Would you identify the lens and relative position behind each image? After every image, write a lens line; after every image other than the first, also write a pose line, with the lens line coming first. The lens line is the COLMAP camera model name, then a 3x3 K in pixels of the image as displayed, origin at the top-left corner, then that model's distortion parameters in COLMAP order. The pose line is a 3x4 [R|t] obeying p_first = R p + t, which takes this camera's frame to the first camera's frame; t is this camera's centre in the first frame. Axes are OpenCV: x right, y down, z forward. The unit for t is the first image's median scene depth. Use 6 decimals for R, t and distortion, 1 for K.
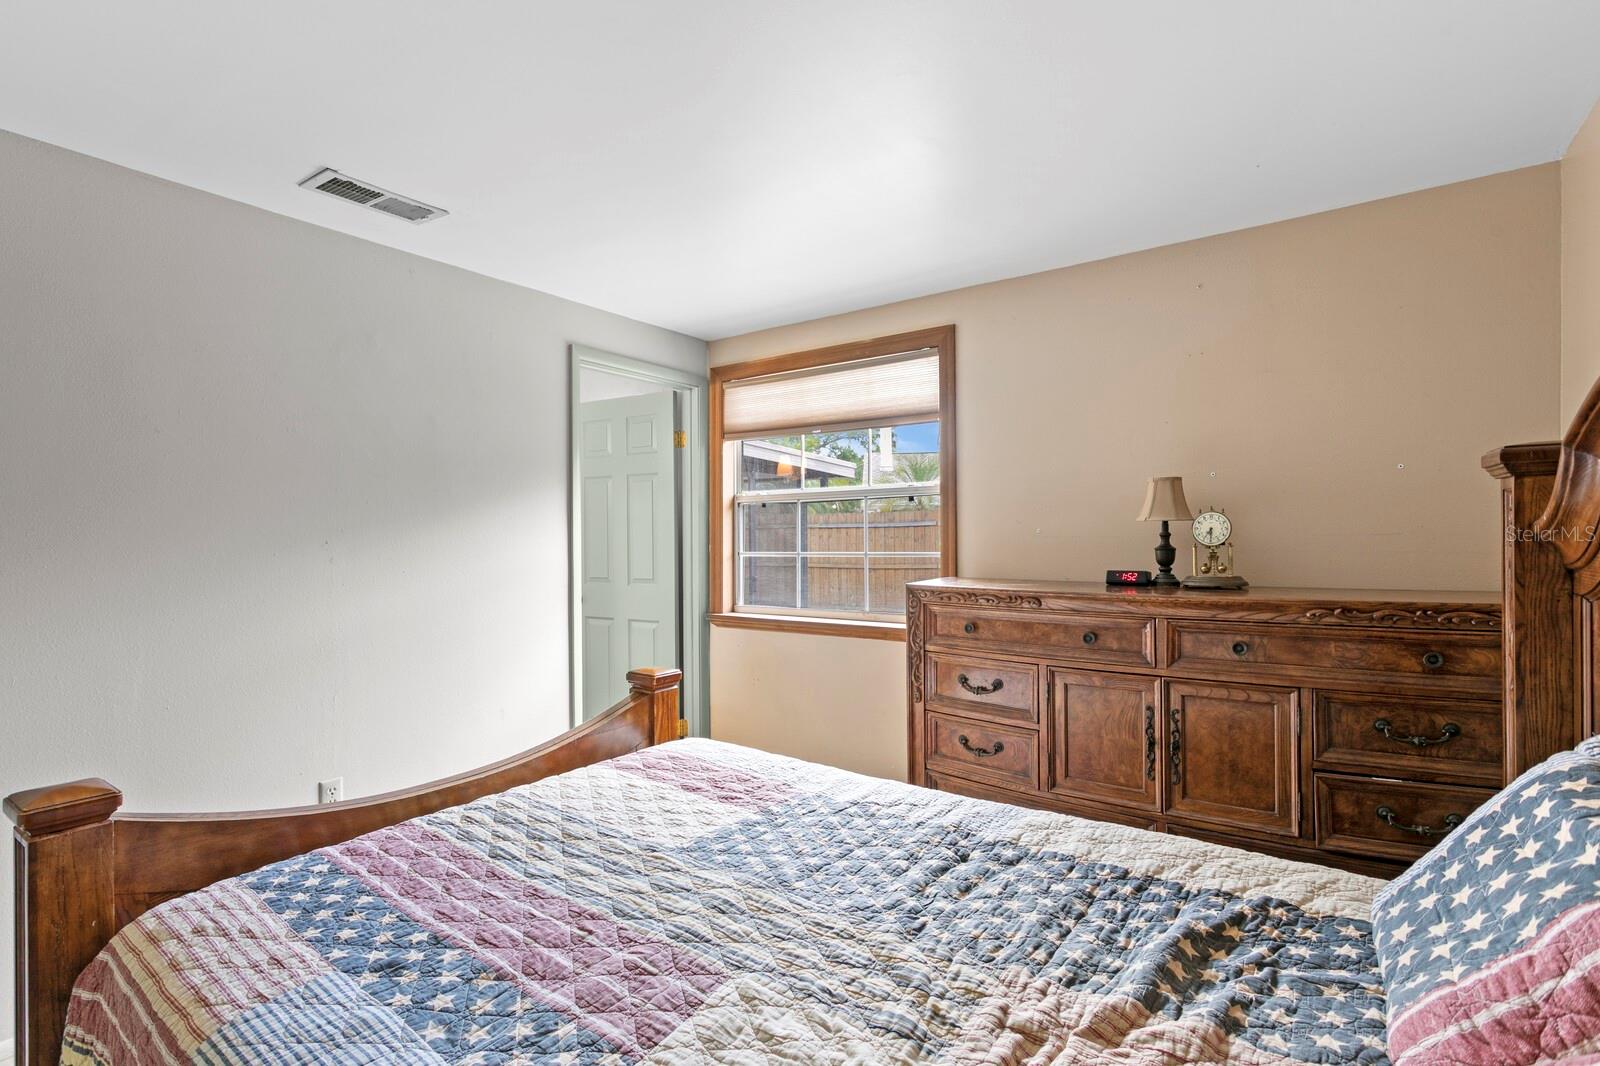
lens RADIAL K [[774.5, 0, 800.5], [0, 774.5, 560.1], [0, 0, 1]] dist [0.000169, 0.000377]
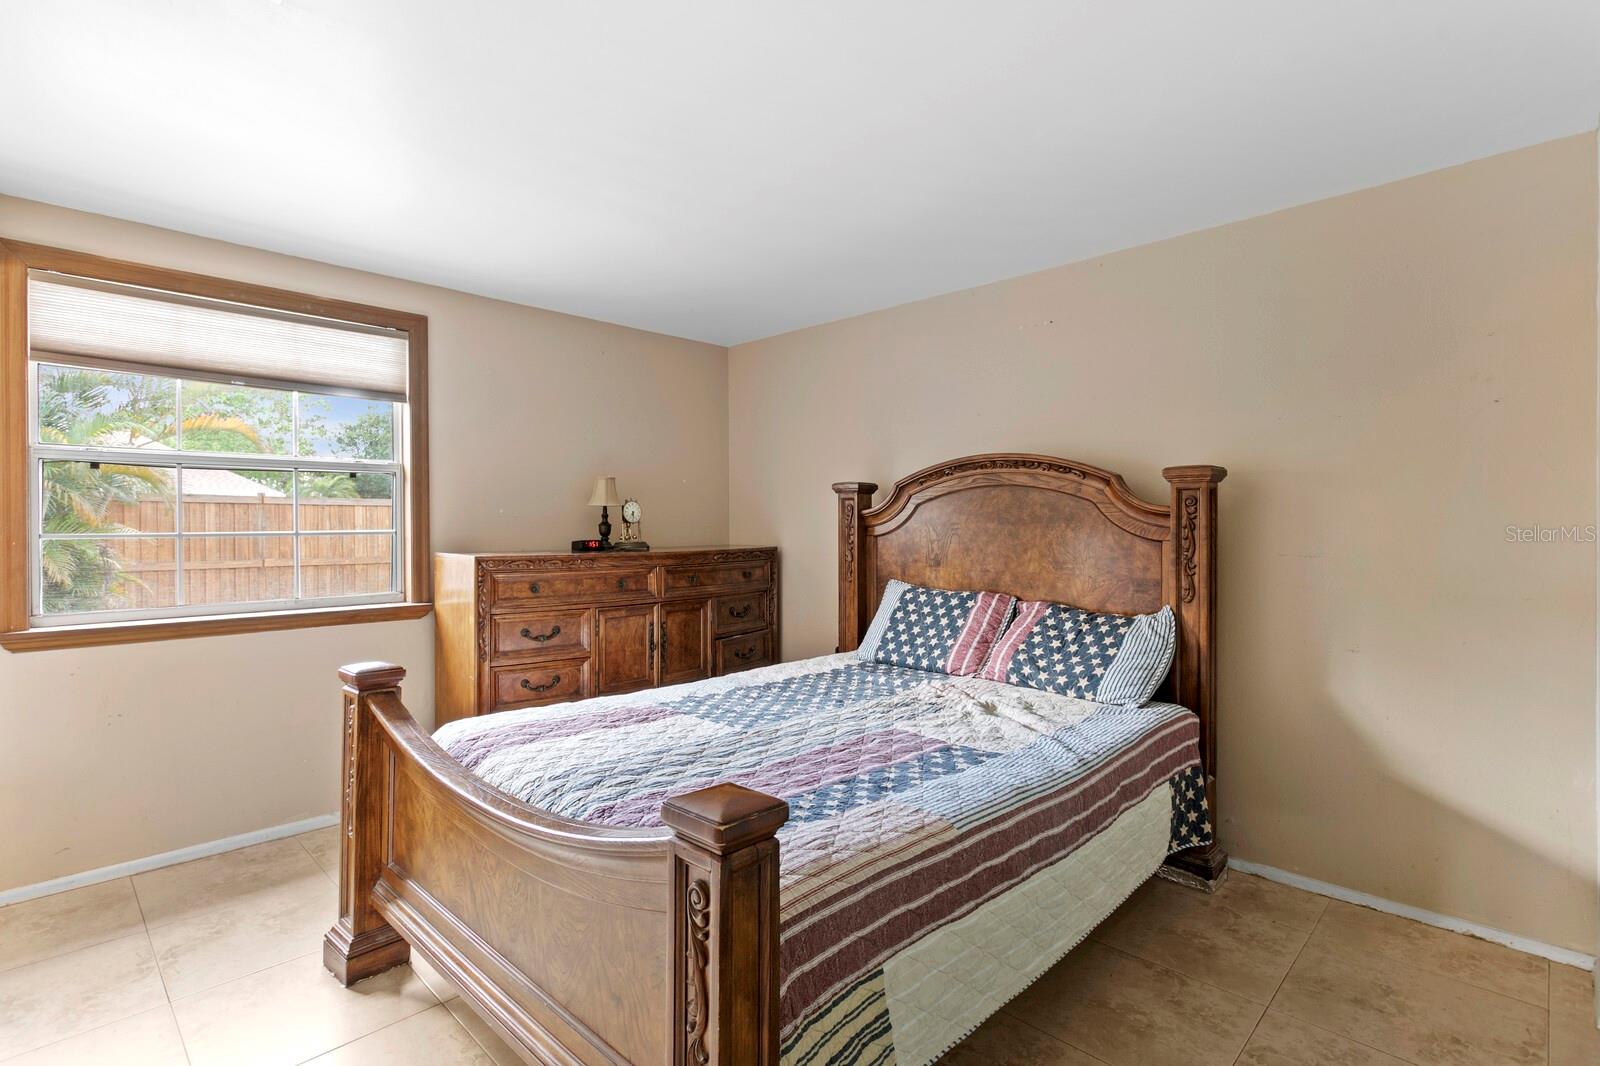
lens RADIAL K [[770.5, 0, 775.4], [0, 770.5, 531.4], [0, 0, 1]] dist [0.003755, 0.000972]
pose [[0.157211, -0.000224, 0.987565, -1.028225], [0.031307, 0.999499, -0.004757, 0.016889], [-0.987069, 0.031665, 0.157140, 0.481200]]
